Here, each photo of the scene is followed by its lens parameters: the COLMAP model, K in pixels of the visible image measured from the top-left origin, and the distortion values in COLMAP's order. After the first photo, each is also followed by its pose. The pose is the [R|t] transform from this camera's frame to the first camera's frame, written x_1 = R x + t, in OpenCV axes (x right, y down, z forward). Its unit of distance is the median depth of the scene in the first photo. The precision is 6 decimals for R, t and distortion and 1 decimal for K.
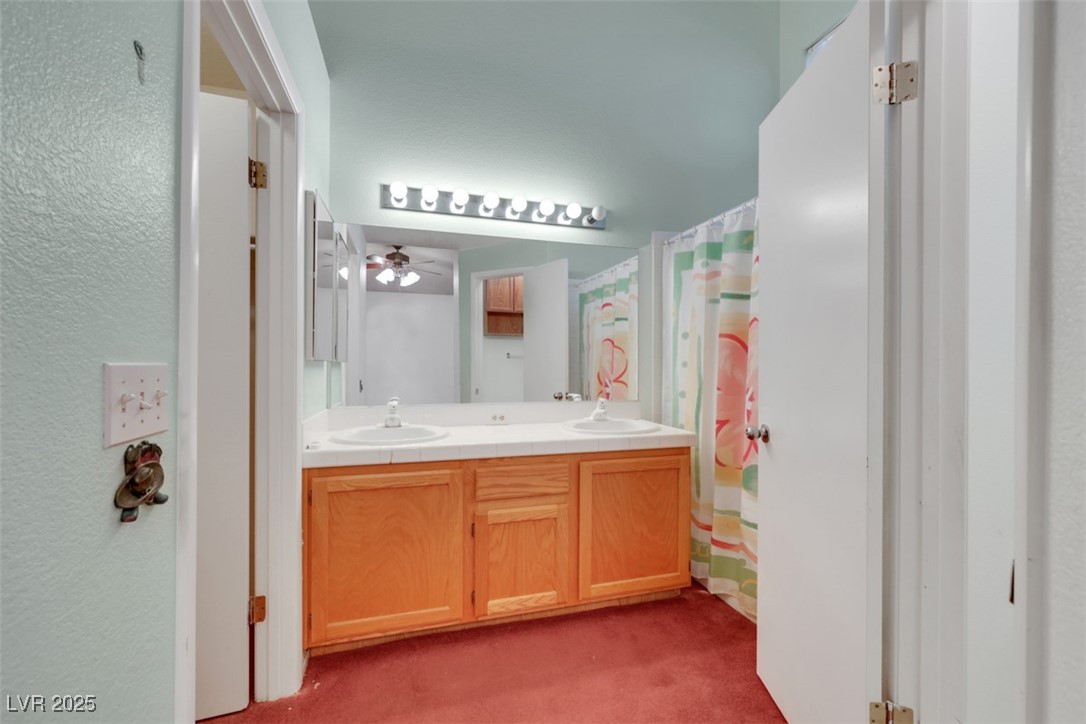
lens RADIAL K [[446.7, 0, 539.6], [0, 446.7, 364.0], [0, 0, 1]] dist [0.003159, 0.000297]
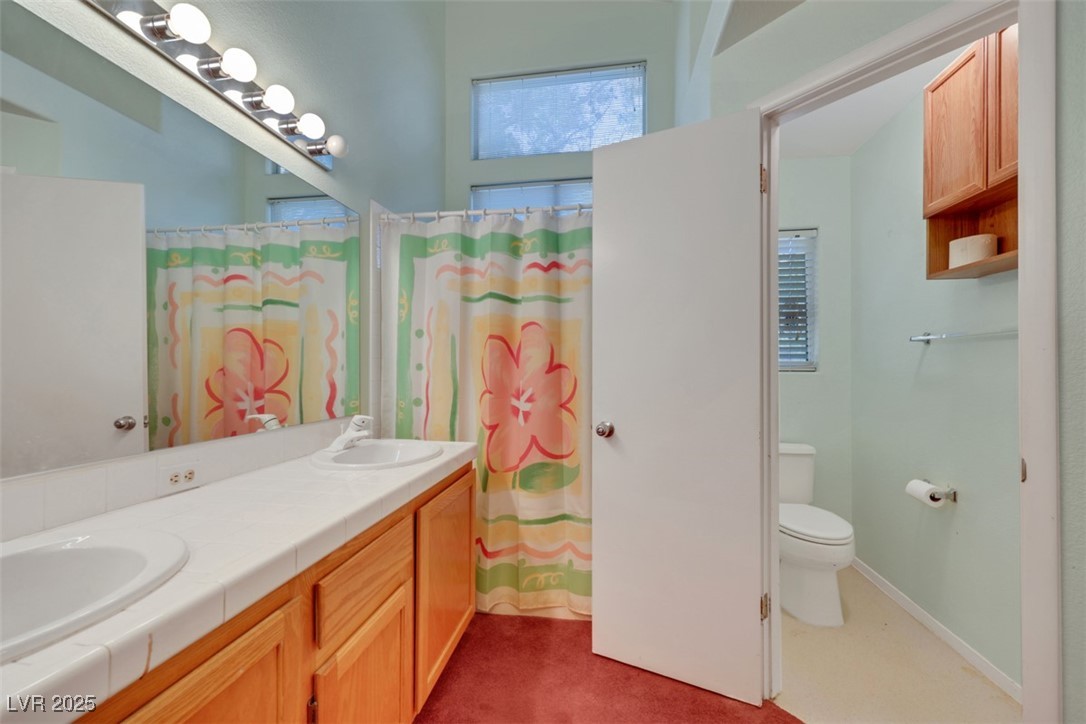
lens RADIAL K [[446.7, 0, 540.8], [0, 446.7, 365.7], [0, 0, 1]] dist [0.003159, 0.000297]
pose [[0.428287, 0.001286, 0.903642, -0.385384], [0.000156, 0.999999, -0.001497, -0.000257], [-0.903643, 0.000782, 0.428286, 0.460937]]
